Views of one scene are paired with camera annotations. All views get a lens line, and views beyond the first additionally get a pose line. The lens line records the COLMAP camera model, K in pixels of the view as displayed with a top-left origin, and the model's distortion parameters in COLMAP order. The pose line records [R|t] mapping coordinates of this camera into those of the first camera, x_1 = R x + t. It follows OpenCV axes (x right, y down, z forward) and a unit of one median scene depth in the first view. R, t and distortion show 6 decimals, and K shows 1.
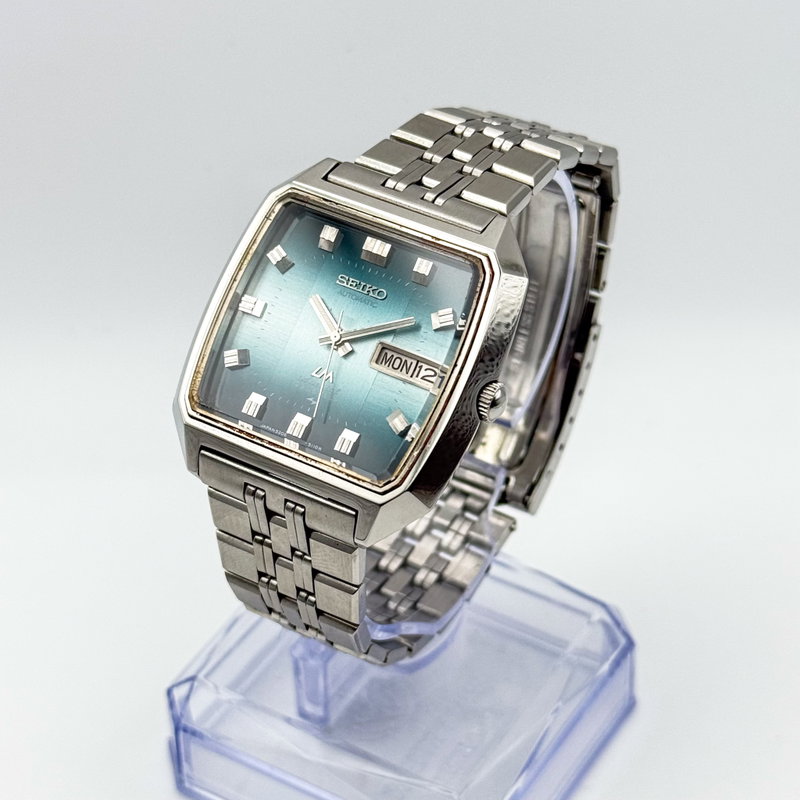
lens RADIAL K [[2041.7, 0, 400.0], [0, 2041.7, 400.0], [0, 0, 1]] dist [0.048241, -0.264149]
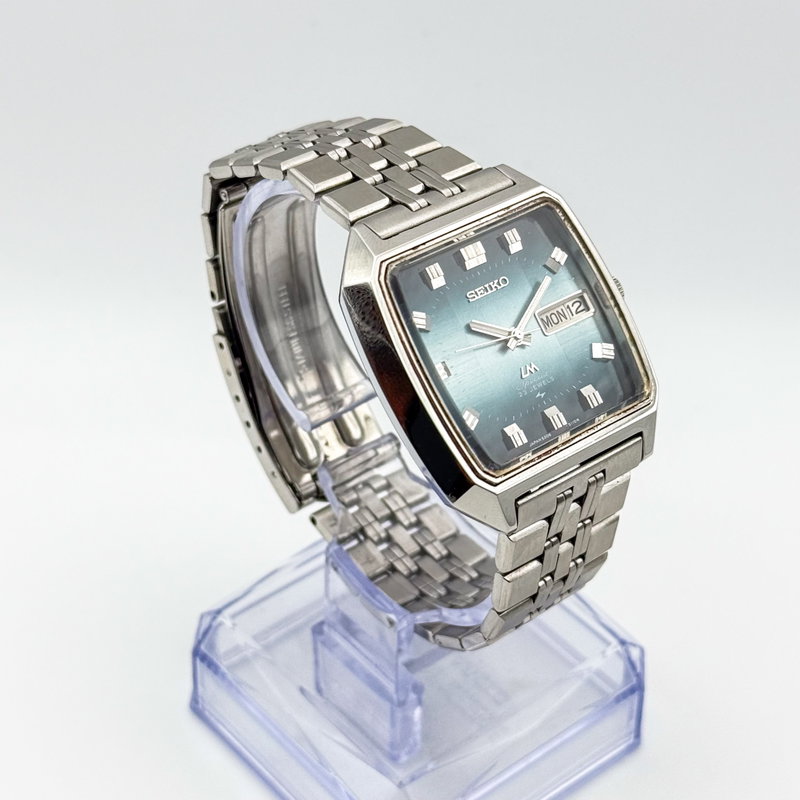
lens RADIAL K [[2041.7, 0, 400.0], [0, 2041.7, 400.0], [0, 0, 1]] dist [0.048241, -0.264149]
pose [[0.319663, -0.582294, 0.747495, -0.835983], [0.558858, 0.752927, 0.347532, -0.395231], [-0.765175, 0.306651, 0.566103, 0.449481]]
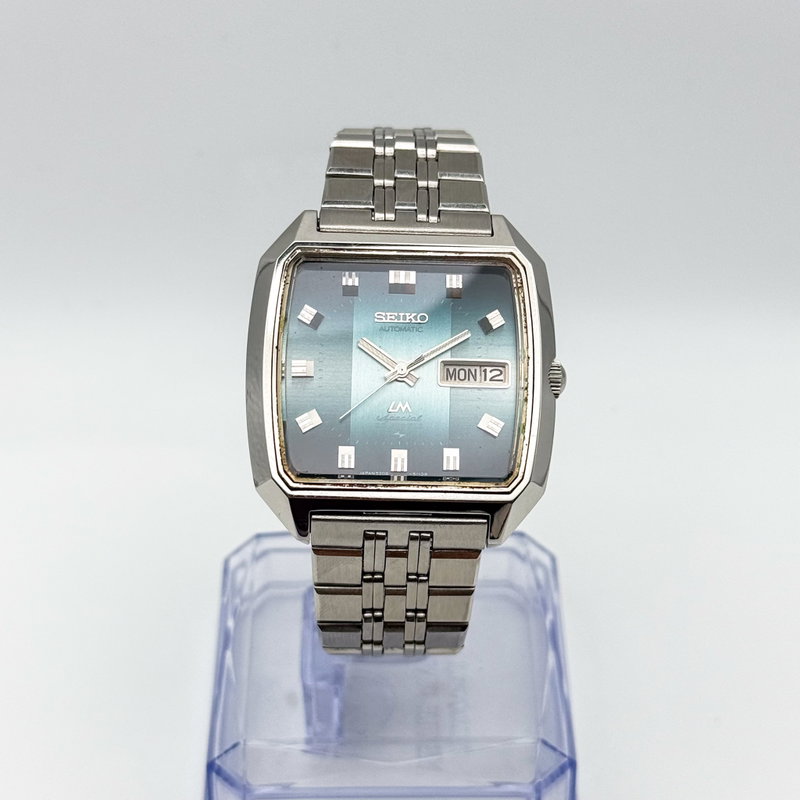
lens RADIAL K [[2041.7, 0, 400.0], [0, 2041.7, 400.0], [0, 0, 1]] dist [0.048241, -0.264149]
pose [[0.844880, -0.320888, 0.428029, -0.475608], [0.304792, 0.946298, 0.107803, -0.126598], [-0.439636, 0.039380, 0.897312, 0.054861]]
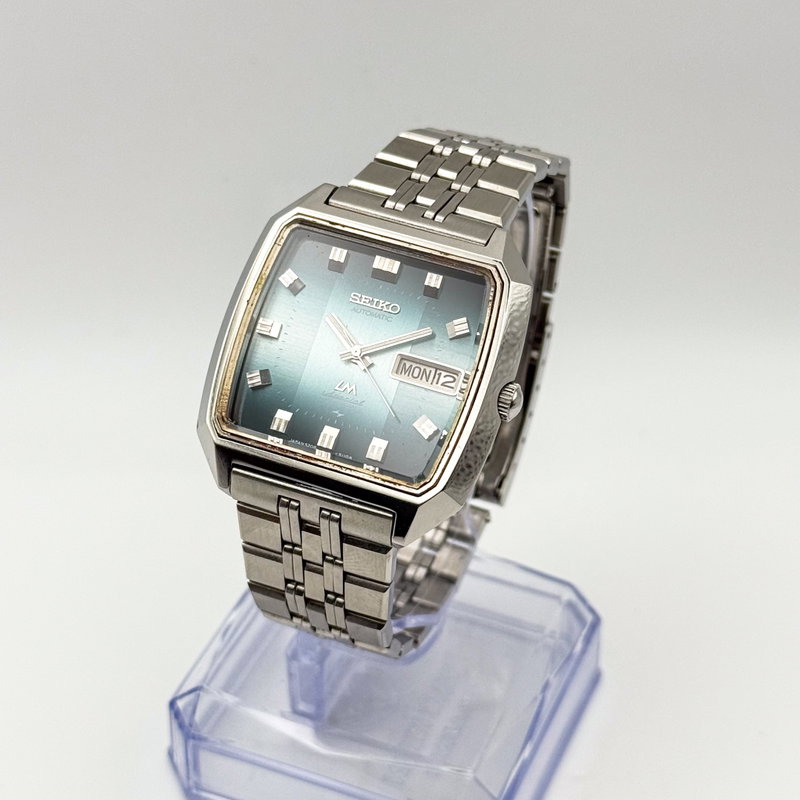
lens RADIAL K [[2041.7, 0, 400.0], [0, 2041.7, 400.0], [0, 0, 1]] dist [0.048241, -0.264149]
pose [[0.987331, -0.071645, 0.141577, -0.157021], [0.071700, 0.997415, 0.004718, -0.008985], [-0.141549, 0.005493, 0.989916, -0.052336]]
